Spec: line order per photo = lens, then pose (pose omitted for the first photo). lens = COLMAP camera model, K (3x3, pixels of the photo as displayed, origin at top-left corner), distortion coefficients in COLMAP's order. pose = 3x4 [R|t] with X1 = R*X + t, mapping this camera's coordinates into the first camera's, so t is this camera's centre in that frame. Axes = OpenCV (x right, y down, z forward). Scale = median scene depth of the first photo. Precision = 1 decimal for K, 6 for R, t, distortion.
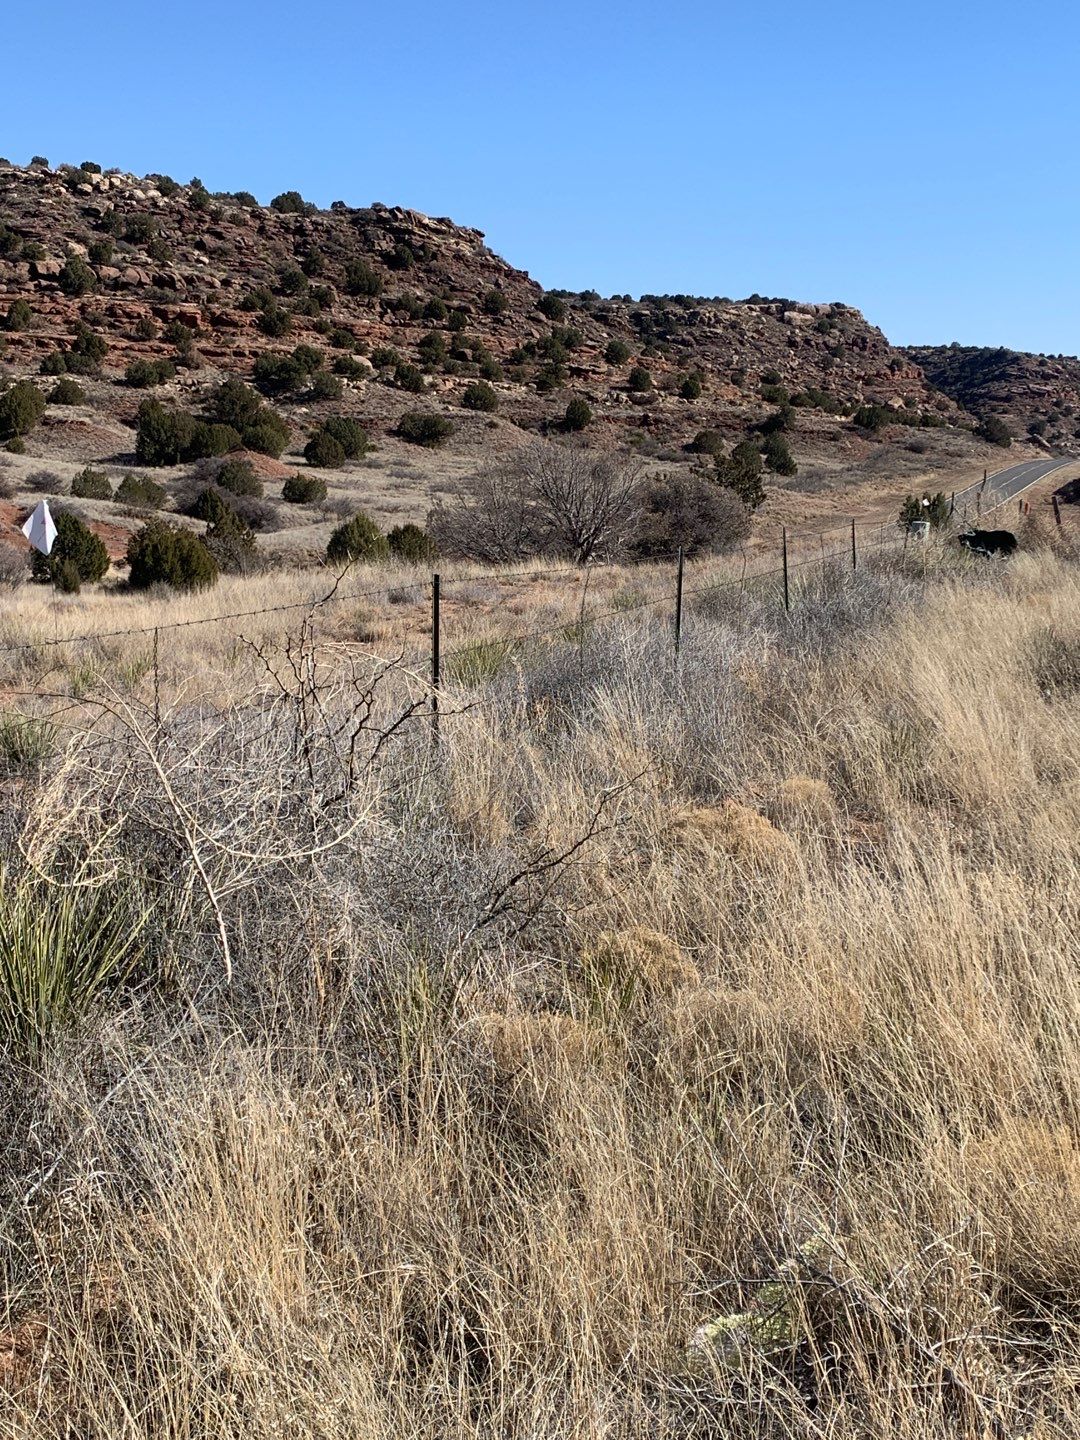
lens RADIAL K [[1948.0, 0, 572.1], [0, 1948.0, 750.8], [0, 0, 1]] dist [0.009609, 0.000000]
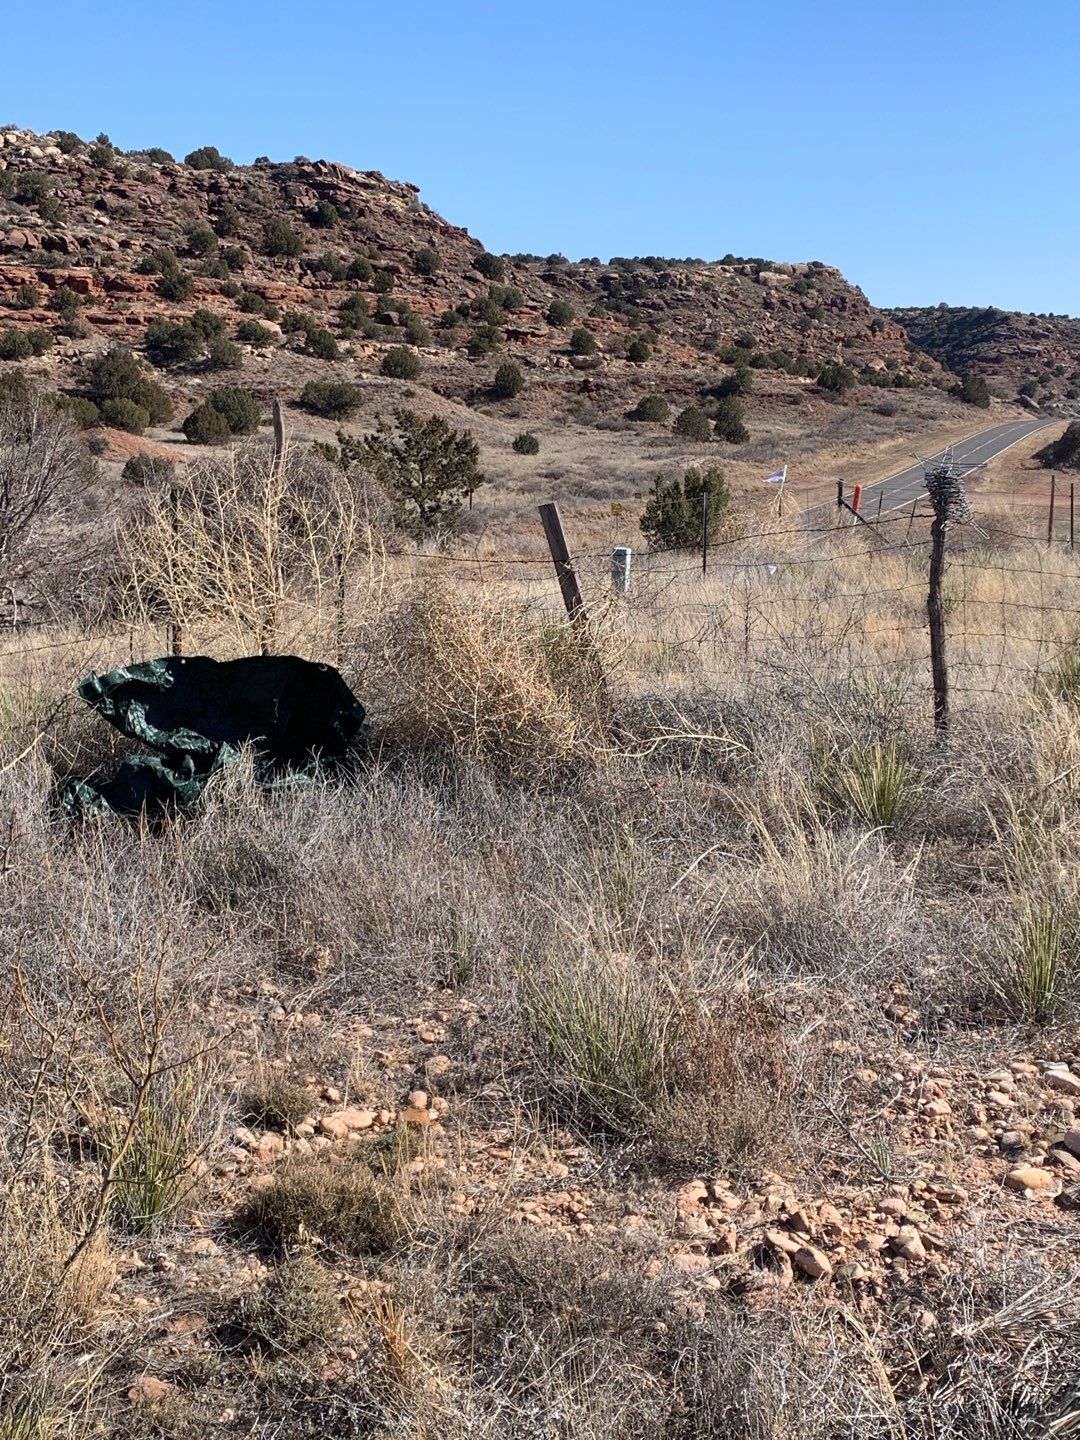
lens RADIAL K [[1948.0, 0, 575.3], [0, 1948.0, 769.5], [0, 0, 1]] dist [0.009609, 0.000000]
pose [[0.999783, -0.020775, 0.001283, 0.025990], [0.020739, 0.999512, 0.023356, -0.010498], [-0.001768, -0.023324, 0.999726, 0.076720]]
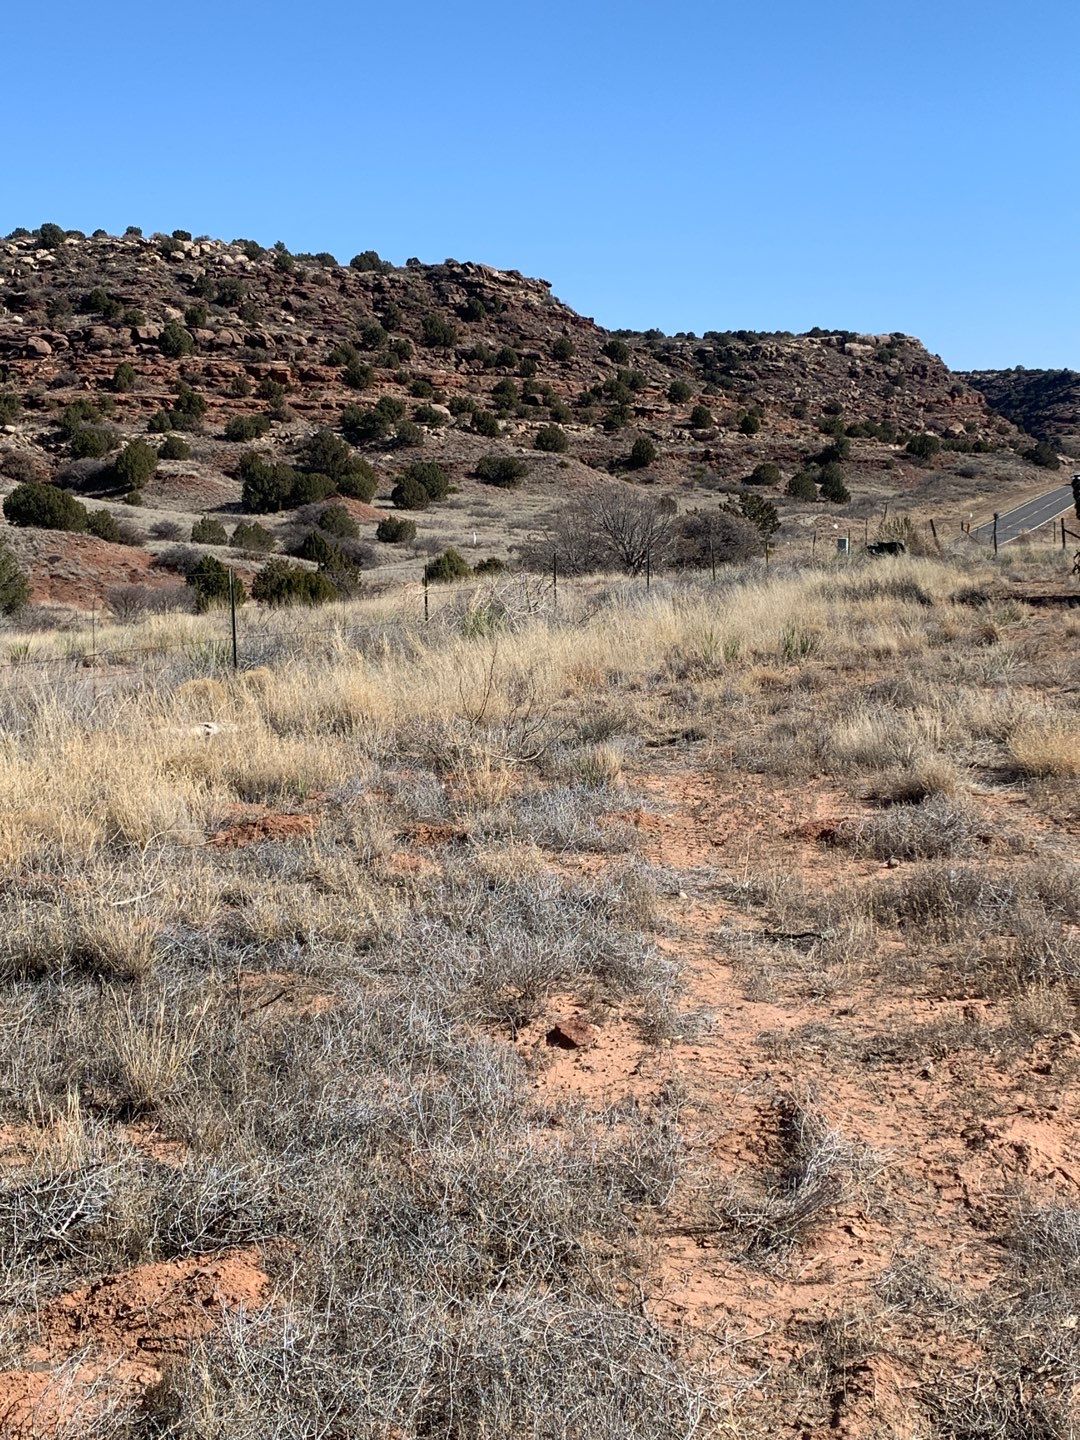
lens RADIAL K [[1948.0, 0, 568.1], [0, 1948.0, 750.6], [0, 0, 1]] dist [0.009609, 0.000000]
pose [[0.998800, -0.025442, -0.041836, 0.002134], [0.024714, 0.999536, -0.017828, 0.007708], [0.042271, 0.016772, 0.998965, -0.058032]]
